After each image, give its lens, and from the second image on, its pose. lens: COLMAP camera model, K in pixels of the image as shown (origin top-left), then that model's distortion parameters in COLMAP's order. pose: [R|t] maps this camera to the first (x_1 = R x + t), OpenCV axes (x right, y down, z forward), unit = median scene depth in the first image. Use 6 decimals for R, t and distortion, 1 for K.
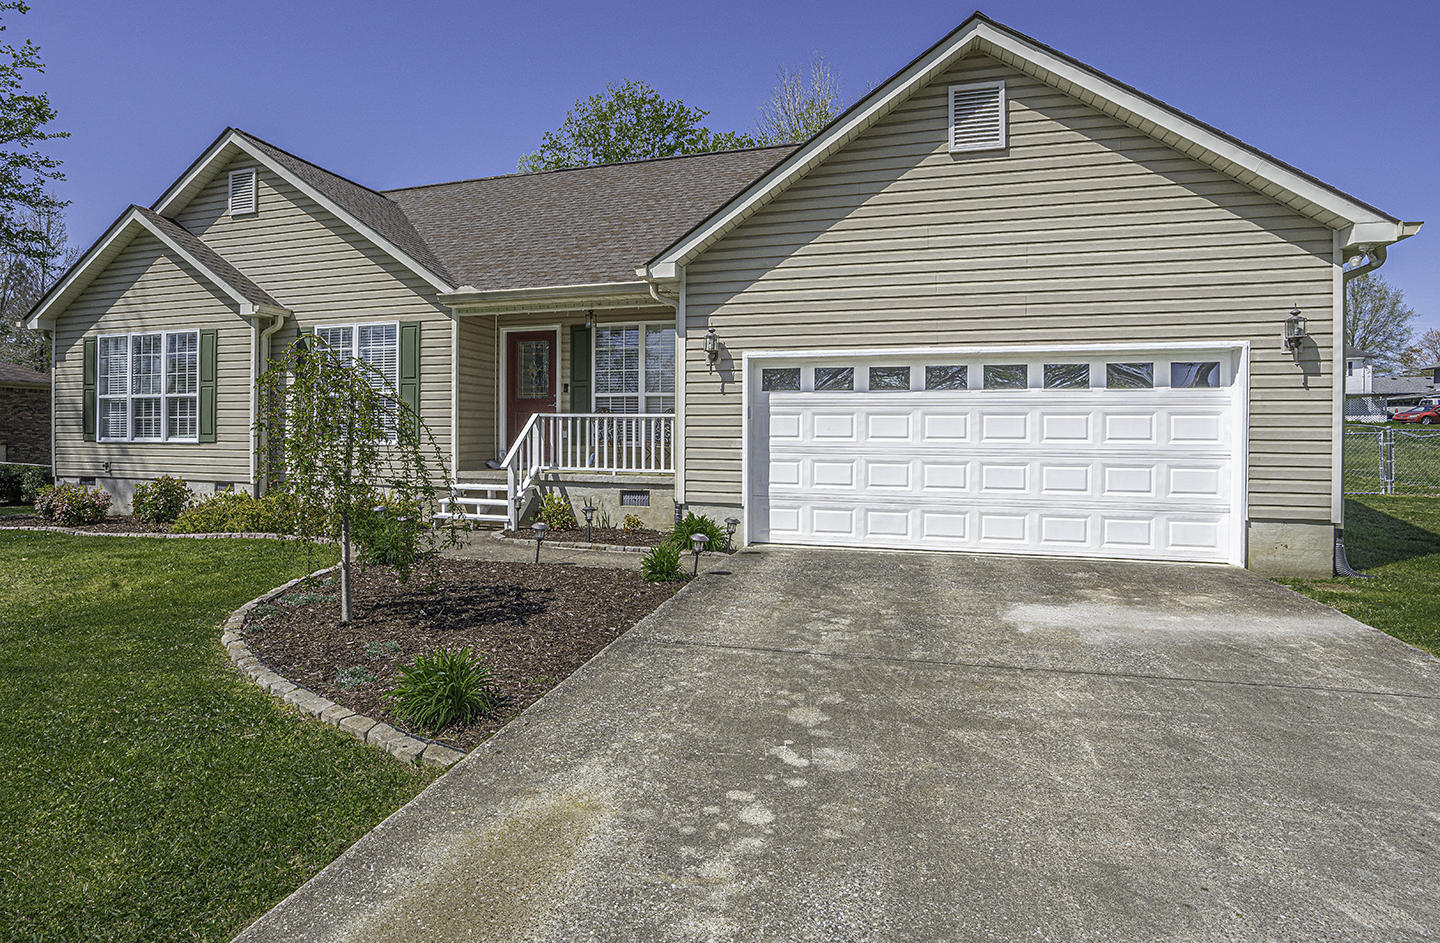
lens RADIAL K [[803.8, 0, 628.4], [0, 803.8, 440.4], [0, 0, 1]] dist [-0.067961, 0.026741]
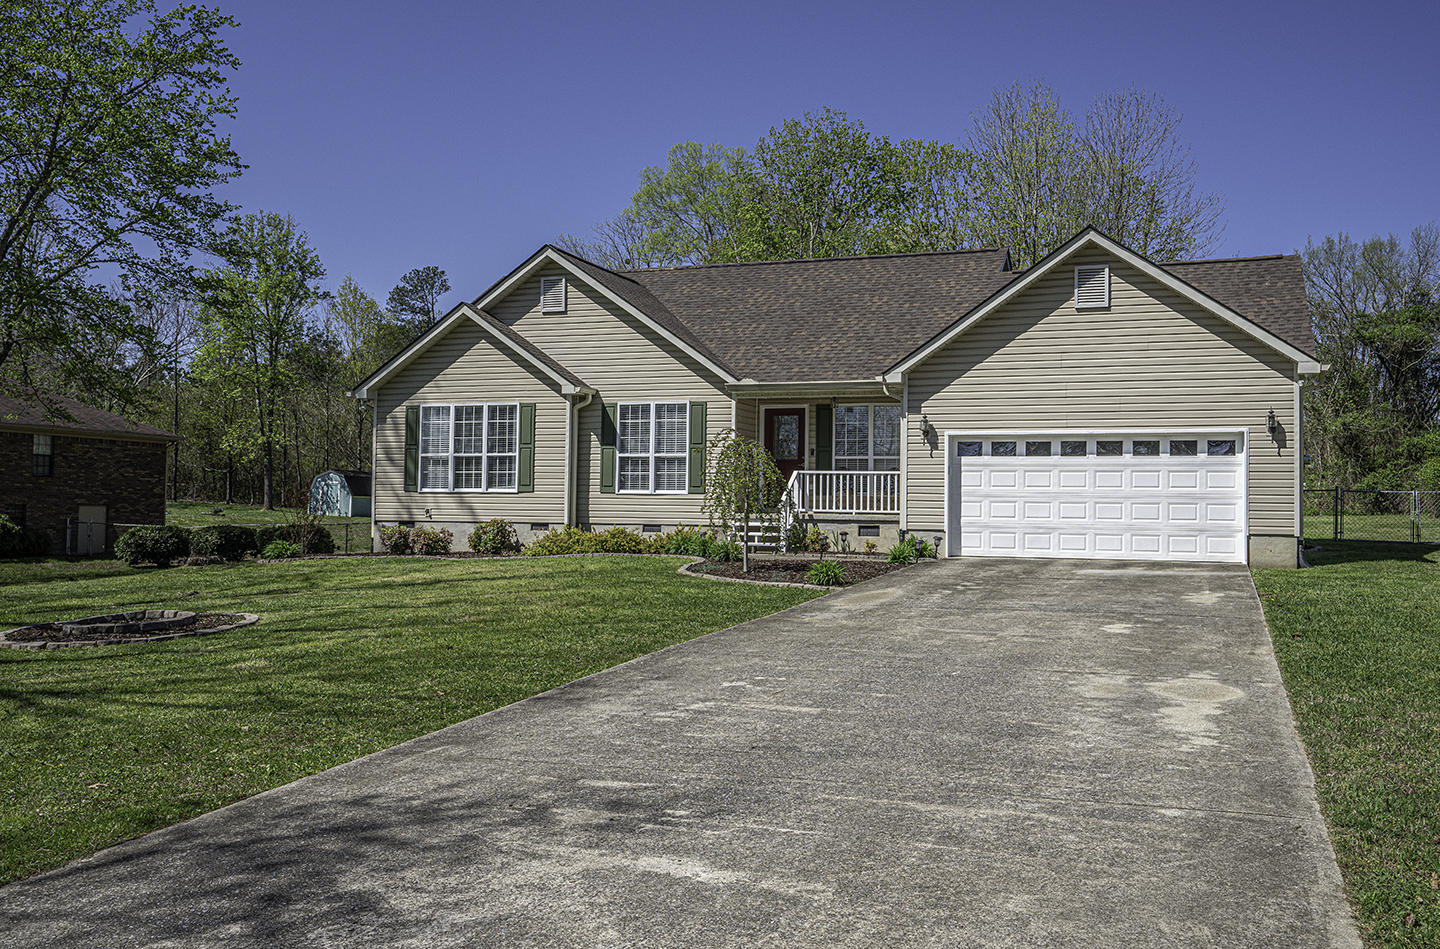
lens RADIAL K [[1193.5, 0, 802.3], [0, 1193.5, 471.9], [0, 0, 1]] dist [0.012133, 0.055236]
pose [[0.999910, 0.006099, 0.011933, -0.124485], [-0.005622, 0.999200, -0.039592, 0.048130], [-0.012165, 0.039522, 0.999145, -1.013959]]
